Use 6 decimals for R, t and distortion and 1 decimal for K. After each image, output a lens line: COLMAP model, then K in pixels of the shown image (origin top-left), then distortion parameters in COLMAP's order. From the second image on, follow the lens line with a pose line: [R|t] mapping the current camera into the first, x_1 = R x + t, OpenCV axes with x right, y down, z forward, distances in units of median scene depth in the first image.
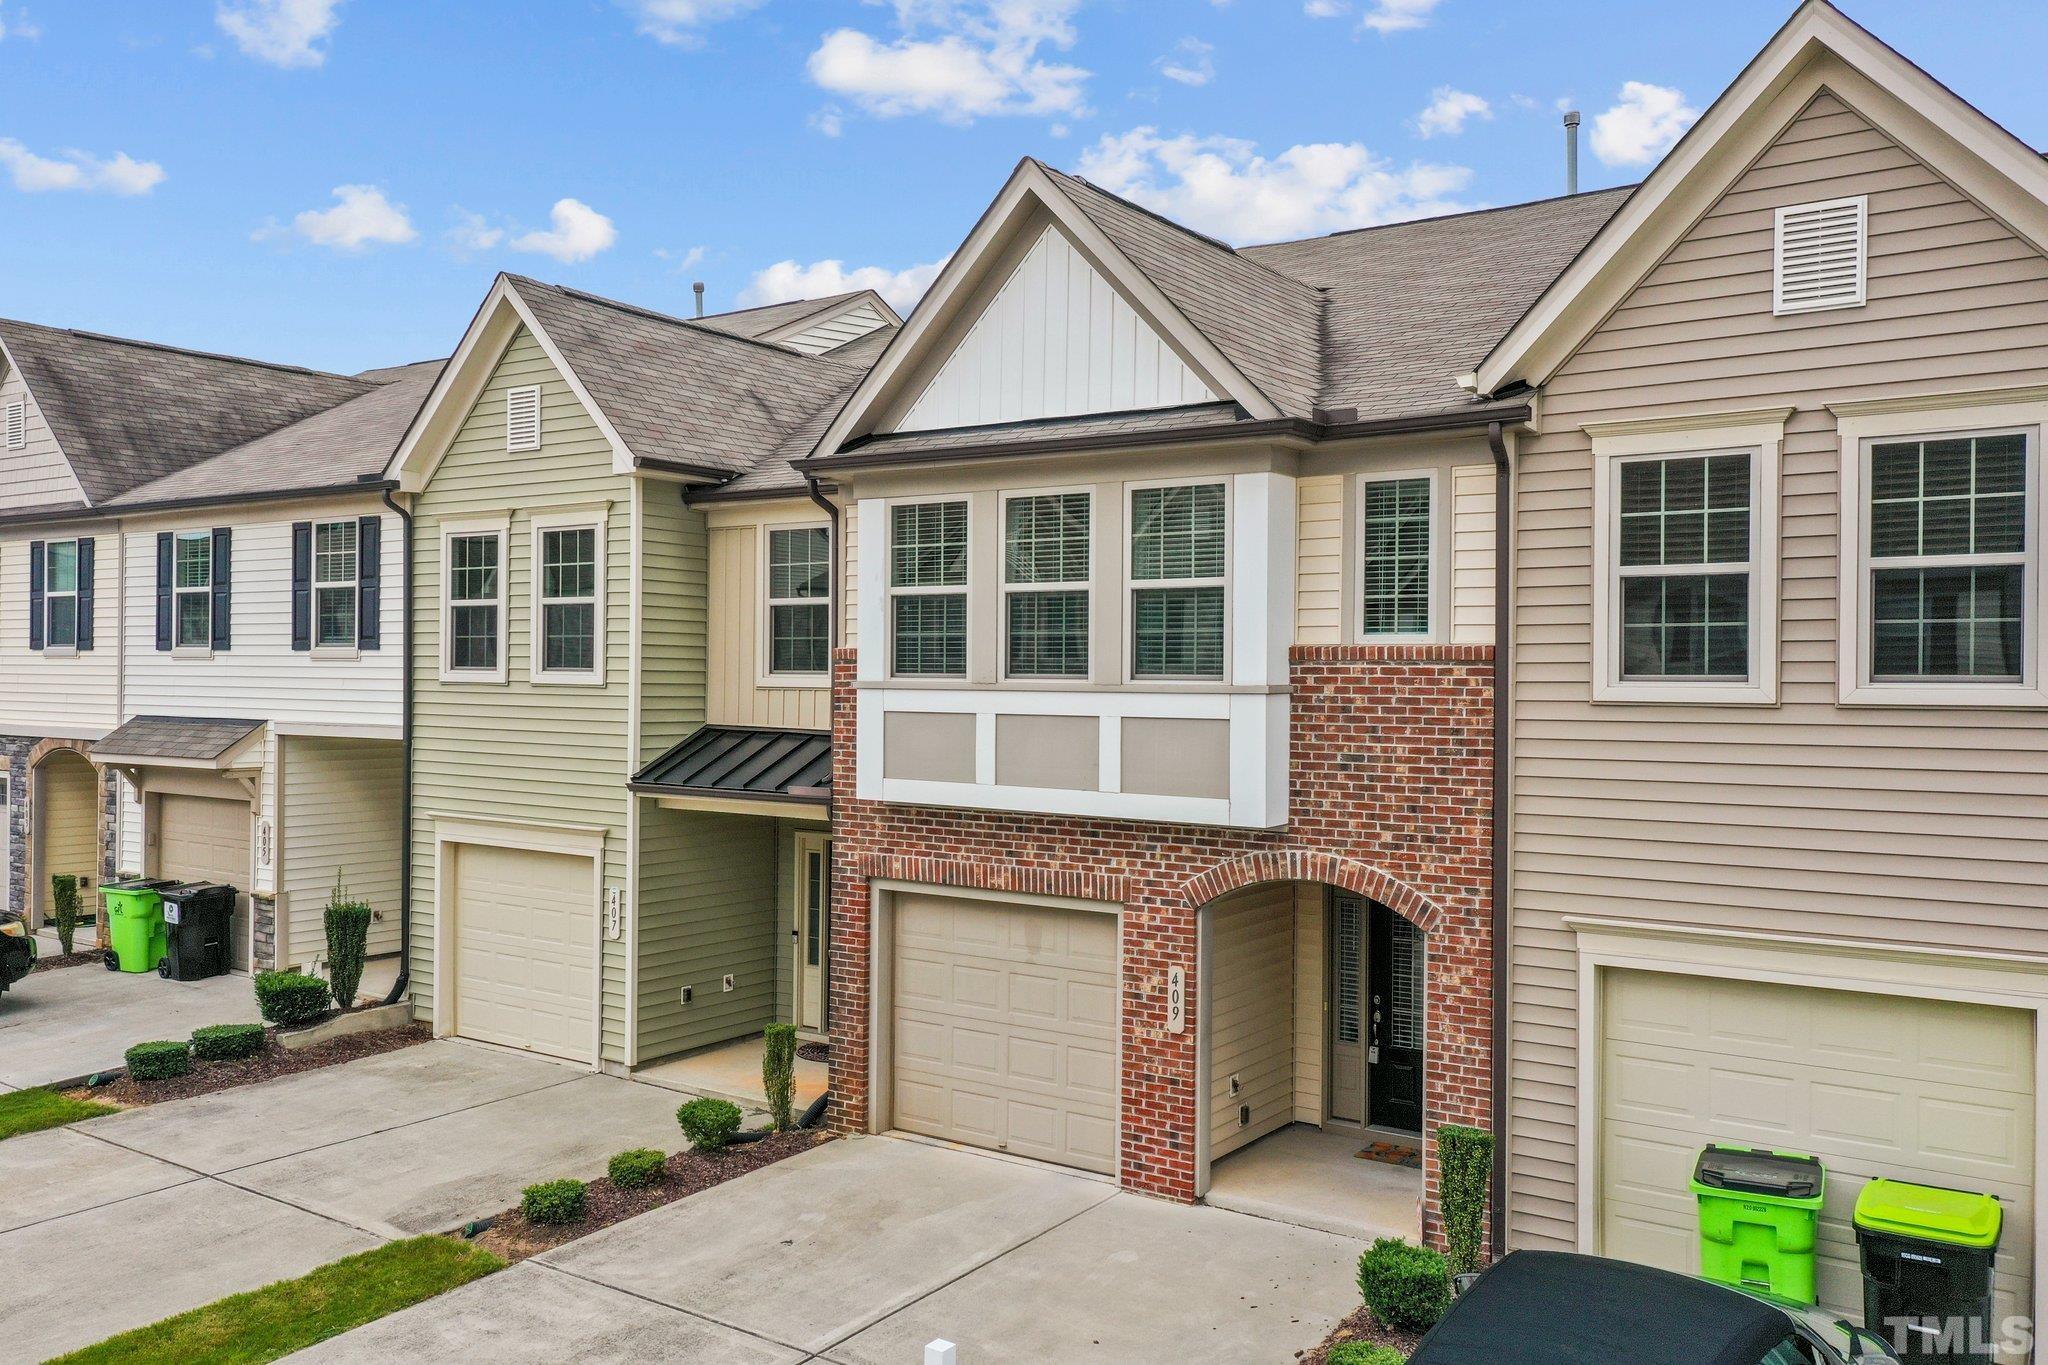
lens RADIAL K [[1706.4, 0, 984.0], [0, 1706.4, 669.9], [0, 0, 1]] dist [0.016968, -0.004007]
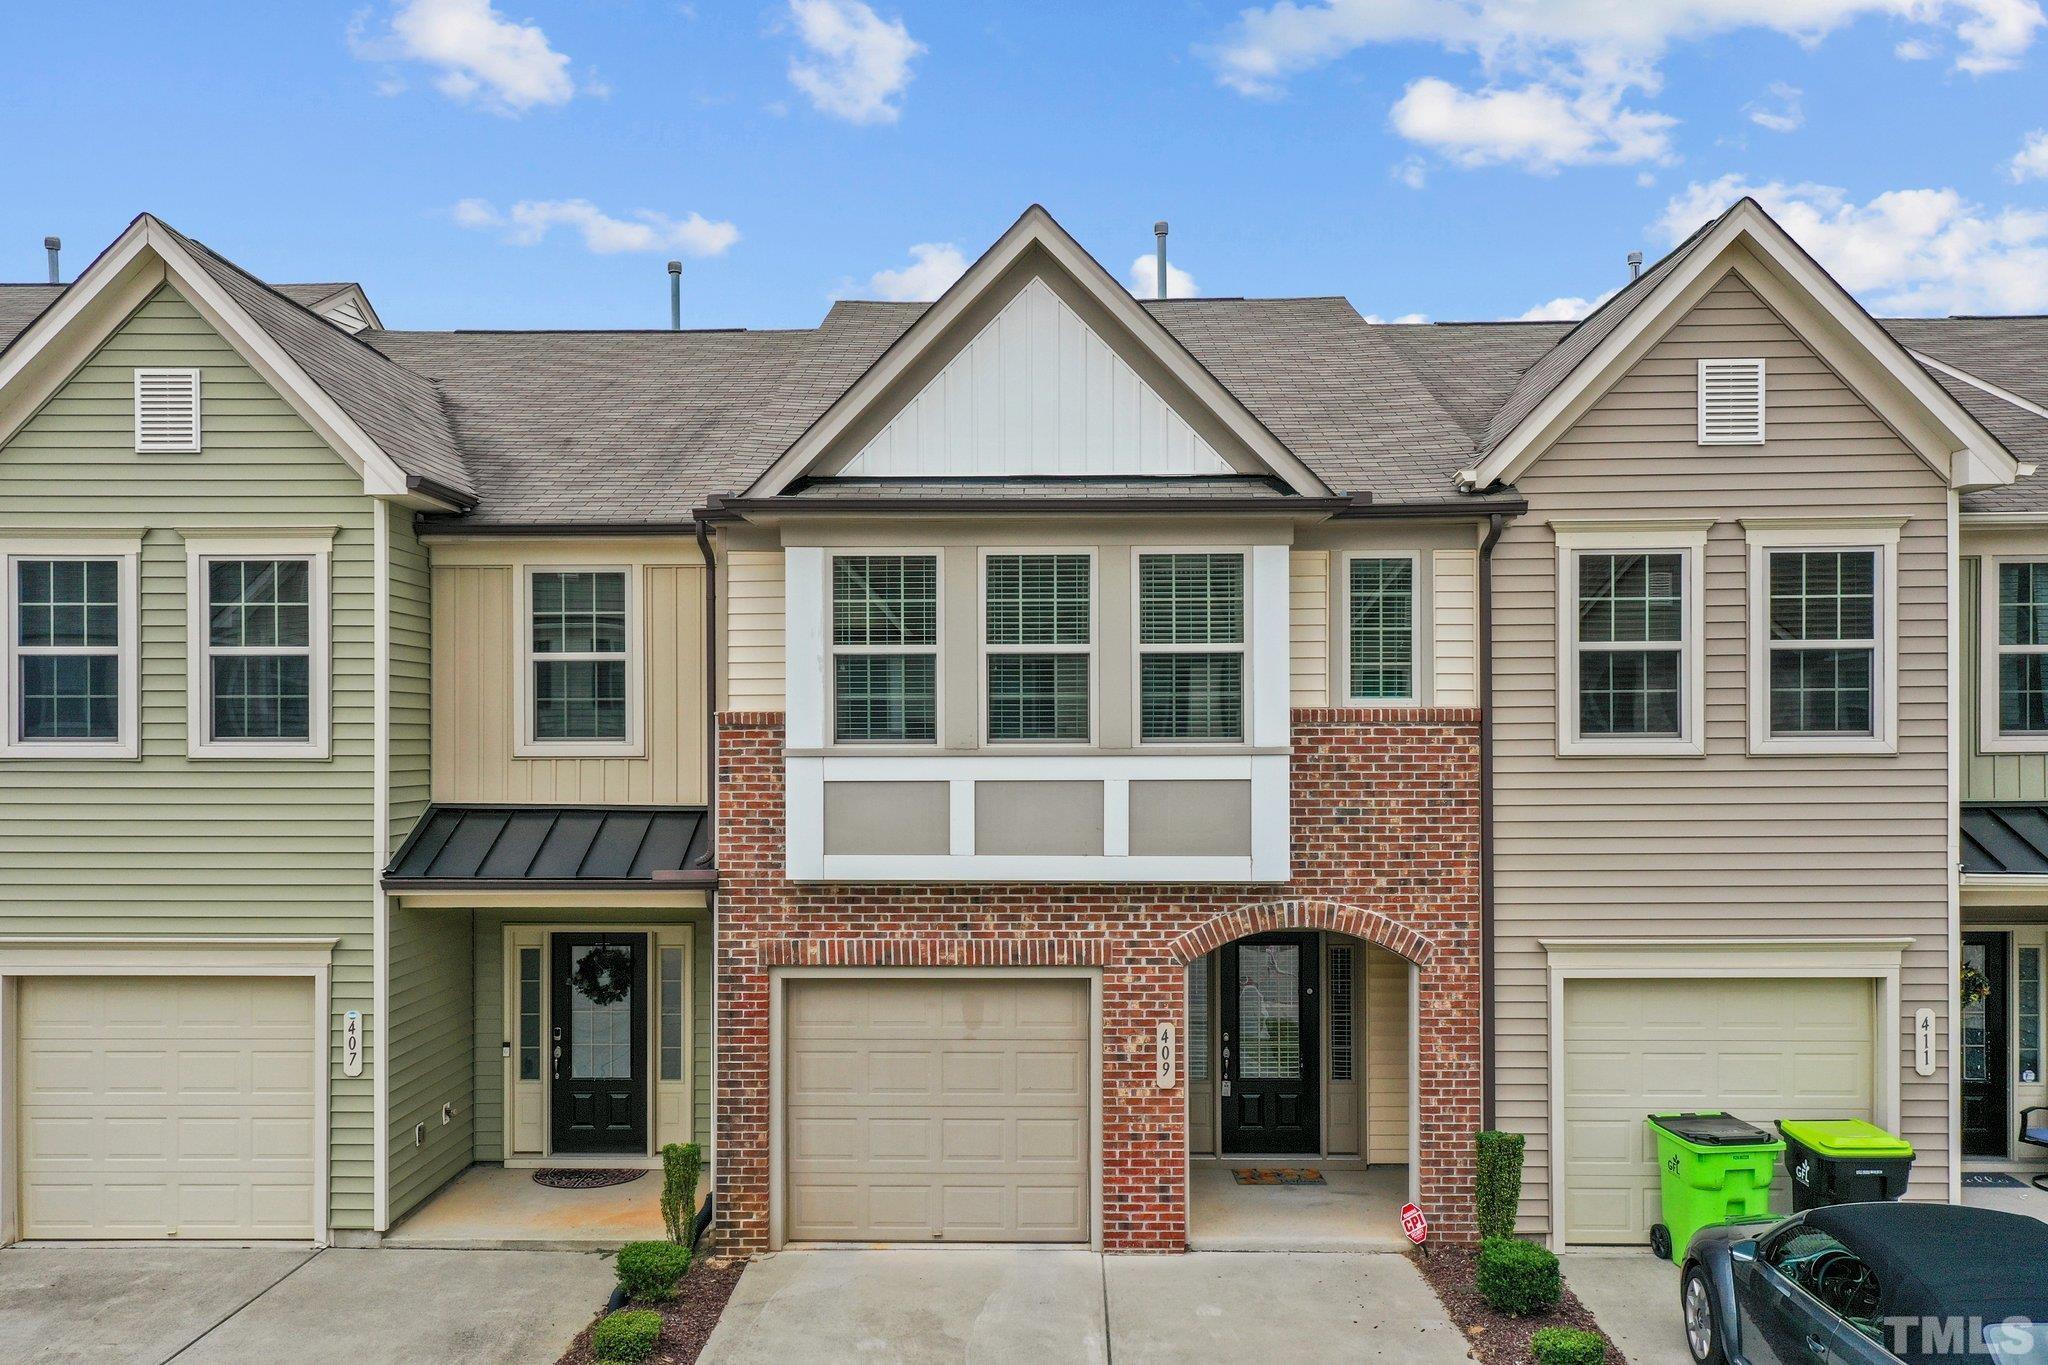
lens RADIAL K [[1706.4, 0, 1010.2], [0, 1706.4, 728.1], [0, 0, 1]] dist [0.016968, -0.004007]
pose [[0.818443, -0.010306, 0.574496, -0.553687], [0.008475, 0.999947, 0.005864, -0.009492], [-0.574526, 0.000069, 0.818487, 0.220496]]
